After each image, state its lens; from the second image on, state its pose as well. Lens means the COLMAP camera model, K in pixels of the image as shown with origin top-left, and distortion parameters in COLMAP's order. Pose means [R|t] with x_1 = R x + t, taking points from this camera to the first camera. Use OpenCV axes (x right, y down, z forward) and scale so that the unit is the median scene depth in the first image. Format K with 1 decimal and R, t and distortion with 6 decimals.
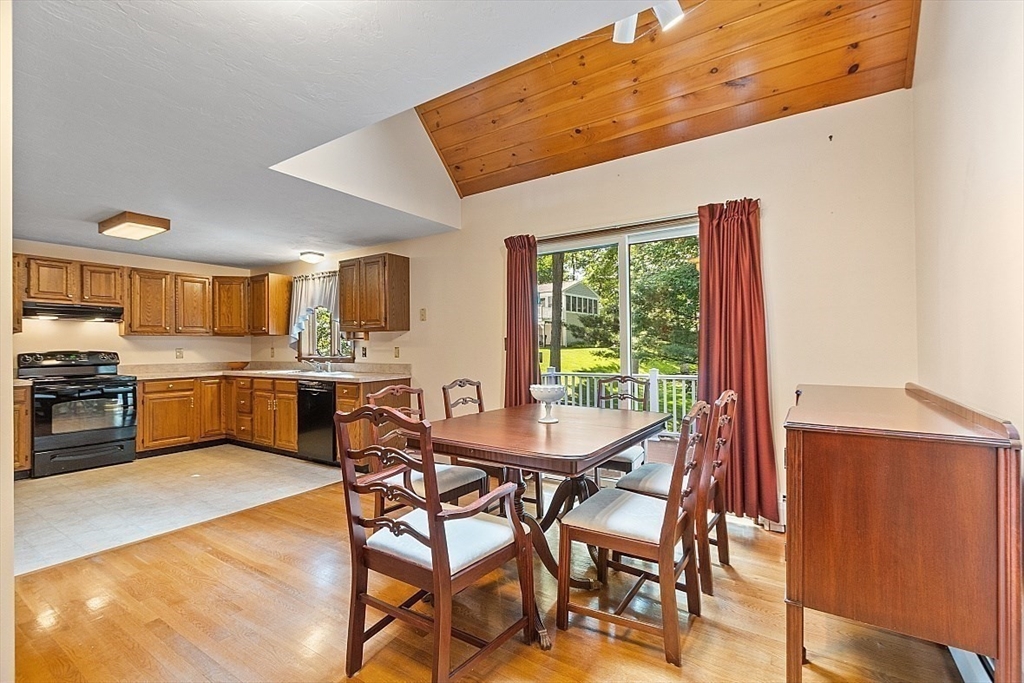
lens RADIAL K [[445.5, 0, 519.0], [0, 445.5, 344.4], [0, 0, 1]] dist [-0.002365, 0.001421]
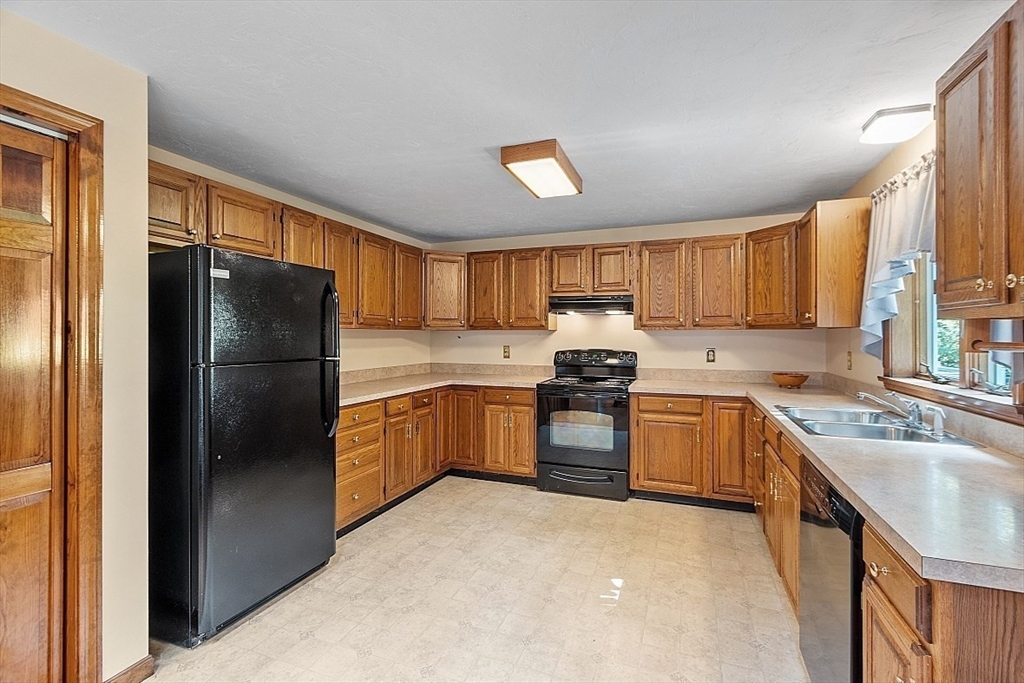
lens RADIAL K [[445.5, 0, 517.8], [0, 445.5, 334.7], [0, 0, 1]] dist [-0.002365, 0.001421]
pose [[0.218150, 0.004969, -0.975903, -0.169823], [-0.001666, 0.999987, 0.004720, -0.016587], [0.975914, 0.000596, 0.218156, 0.619987]]
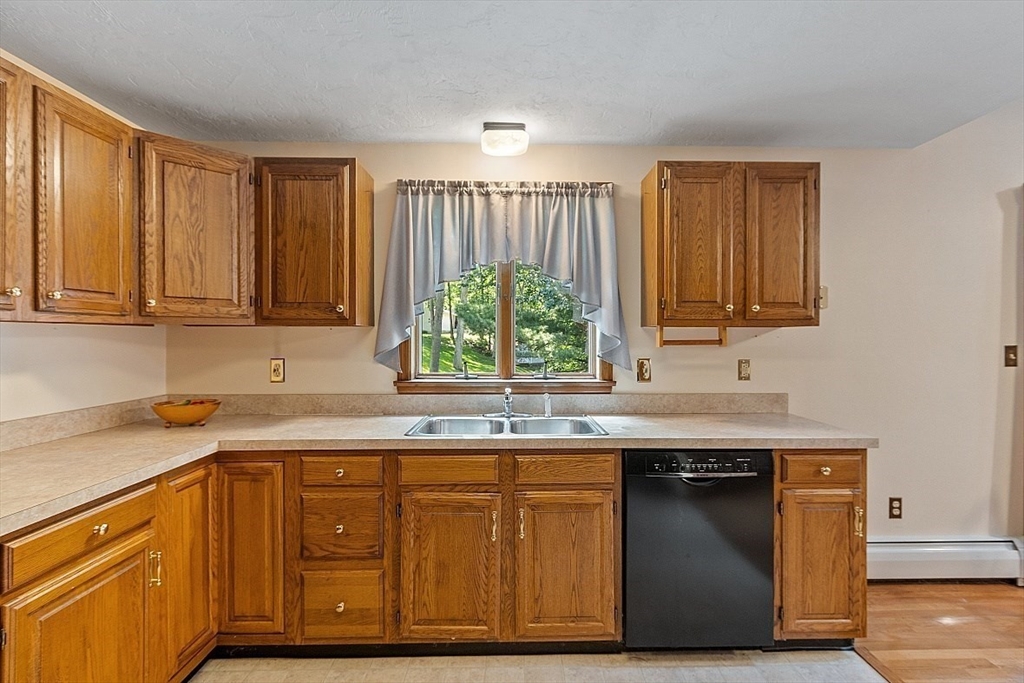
lens RADIAL K [[476.7, 0, 515.5], [0, 476.7, 344.4], [0, 0, 1]] dist [0.002902, 0.000043]
pose [[0.833584, 0.002654, 0.552387, -0.728080], [-0.010815, 0.999875, 0.011518, -0.013786], [-0.552287, -0.015575, 0.833508, 0.650854]]
